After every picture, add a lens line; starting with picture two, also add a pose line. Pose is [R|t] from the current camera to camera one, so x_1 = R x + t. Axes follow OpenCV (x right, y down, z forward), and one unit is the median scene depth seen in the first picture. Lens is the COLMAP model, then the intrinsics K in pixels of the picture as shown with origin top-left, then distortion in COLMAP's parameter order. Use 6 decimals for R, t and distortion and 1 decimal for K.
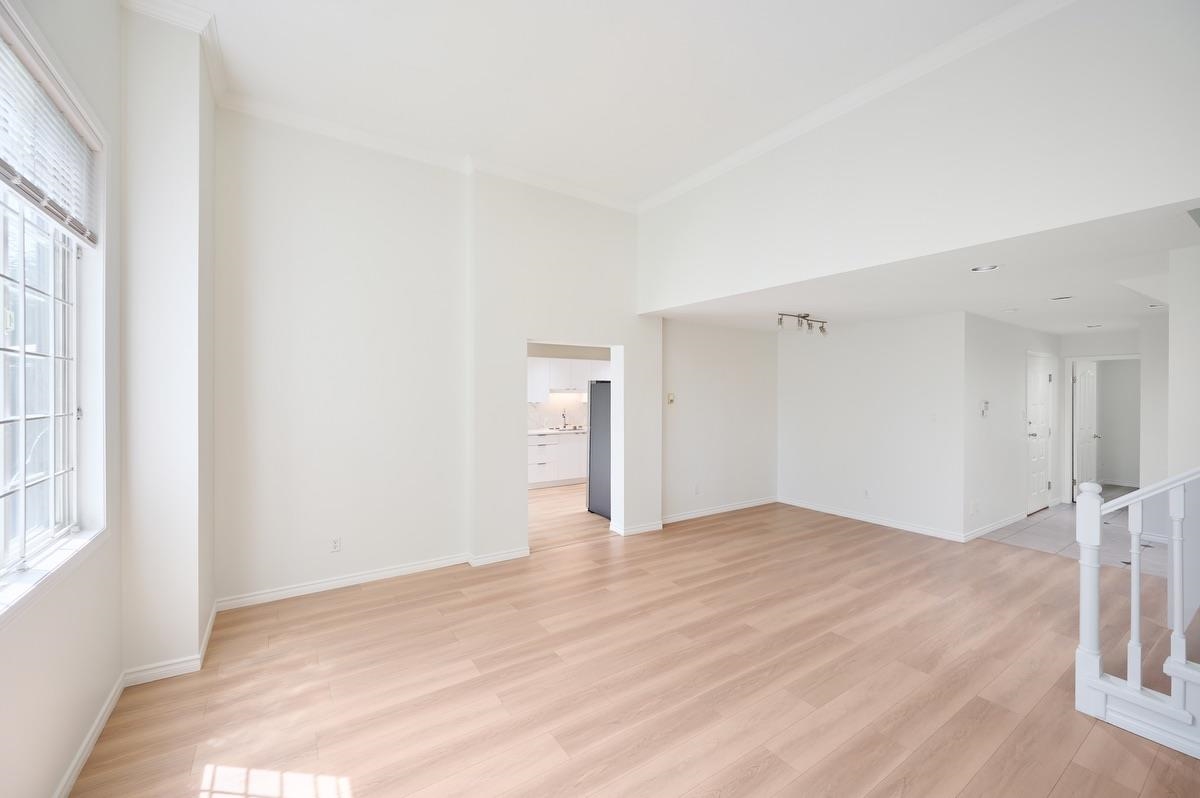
lens RADIAL K [[474.3, 0, 600.0], [0, 474.3, 399.0], [0, 0, 1]] dist [-0.000351, 0.000077]
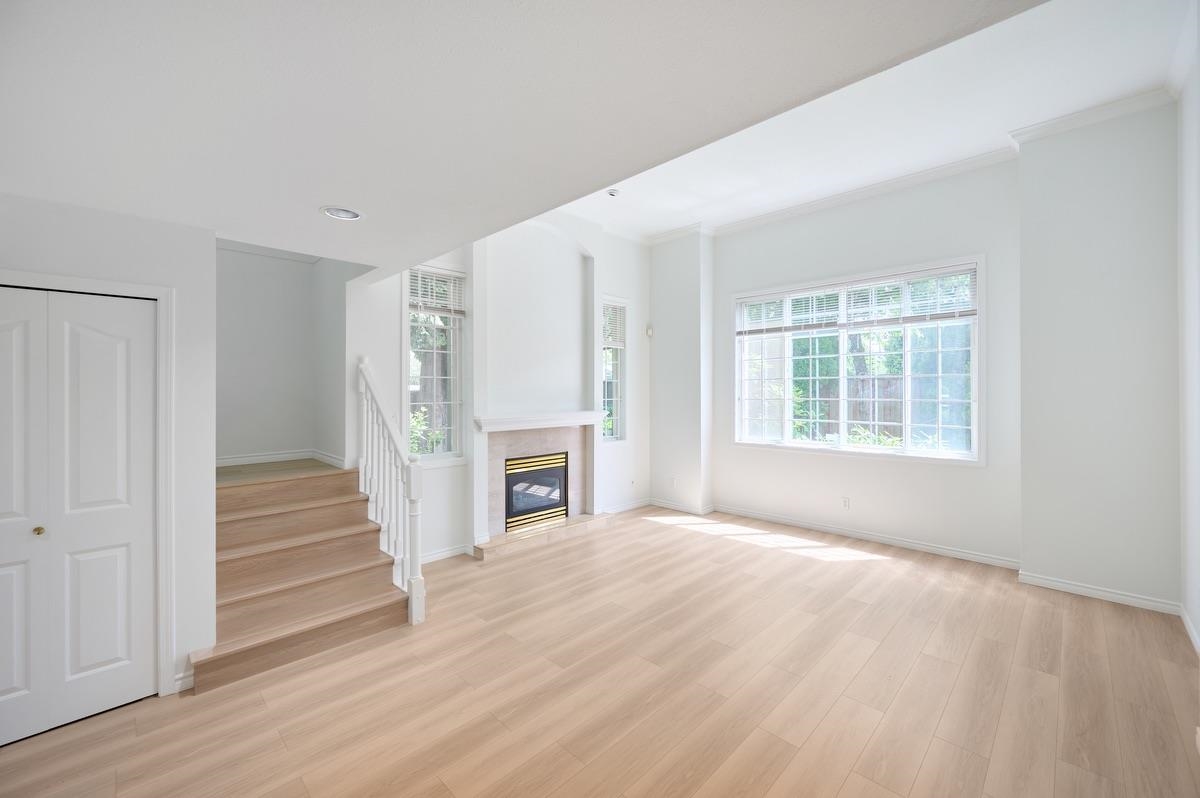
lens RADIAL K [[484.4, 0, 609.9], [0, 484.4, 388.7], [0, 0, 1]] dist [-0.000669, 0.000062]
pose [[-0.976954, -0.003043, -0.213426, 0.568717], [-0.005345, 0.999934, 0.010211, -0.020990], [0.213381, 0.011117, -0.976906, 1.784359]]
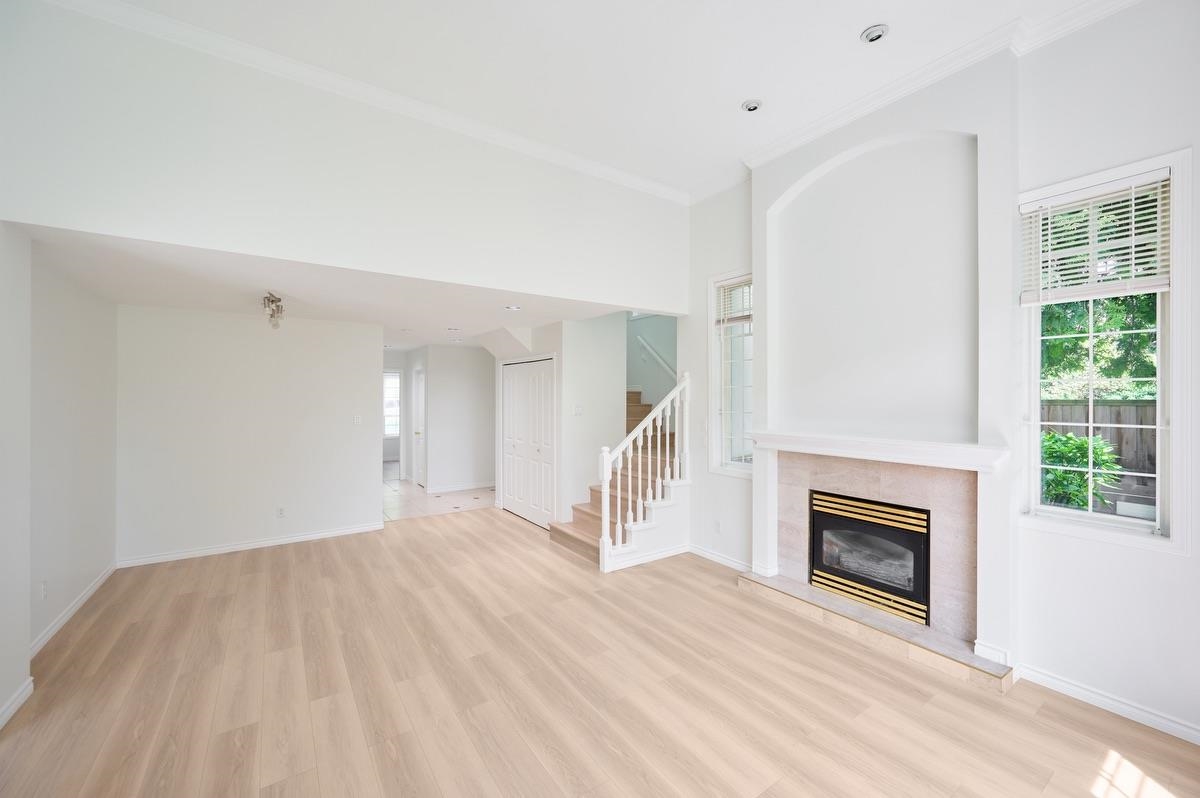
lens RADIAL K [[474.3, 0, 600.0], [0, 474.3, 399.0], [0, 0, 1]] dist [-0.000351, 0.000077]
pose [[-0.014073, -0.011075, 0.999840, -0.582101], [0.015262, 0.999820, 0.011289, -0.023133], [-0.999784, 0.015418, -0.013901, 0.747647]]
